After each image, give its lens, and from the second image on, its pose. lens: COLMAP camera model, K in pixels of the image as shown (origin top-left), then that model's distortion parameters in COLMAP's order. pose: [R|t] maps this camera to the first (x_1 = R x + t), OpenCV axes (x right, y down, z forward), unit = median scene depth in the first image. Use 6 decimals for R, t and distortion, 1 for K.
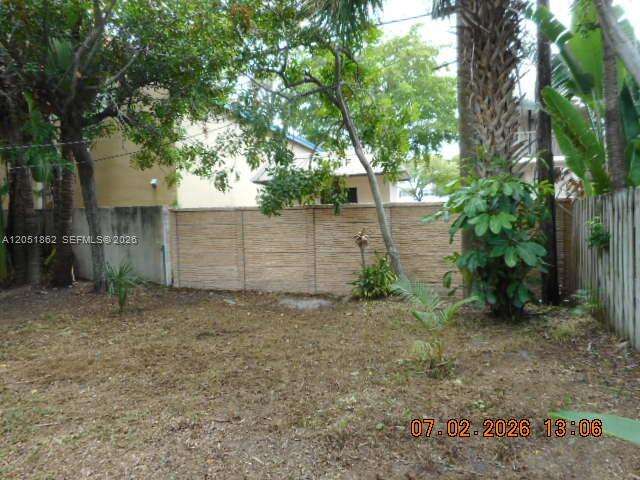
lens RADIAL K [[474.6, 0, 311.5], [0, 474.6, 242.9], [0, 0, 1]] dist [-0.006171, 0.001545]
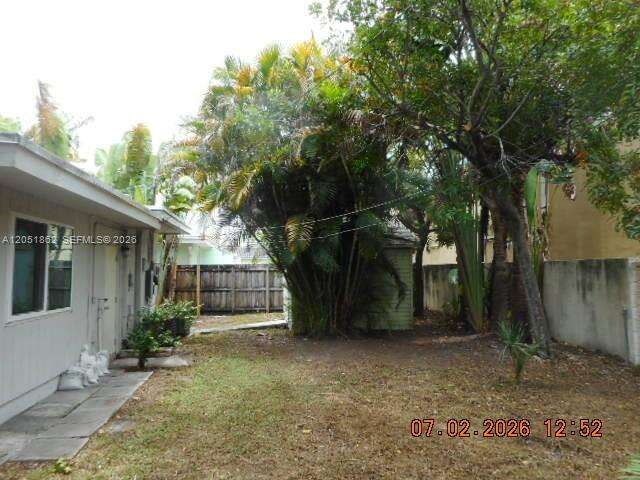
lens RADIAL K [[471.0, 0, 320.3], [0, 471.0, 250.4], [0, 0, 1]] dist [0.043583, 0.000468]
pose [[0.378804, -0.021582, -0.925225, 0.256842], [-0.059484, 0.997093, -0.047612, -0.029979], [0.923563, 0.073072, 0.376419, 0.313254]]
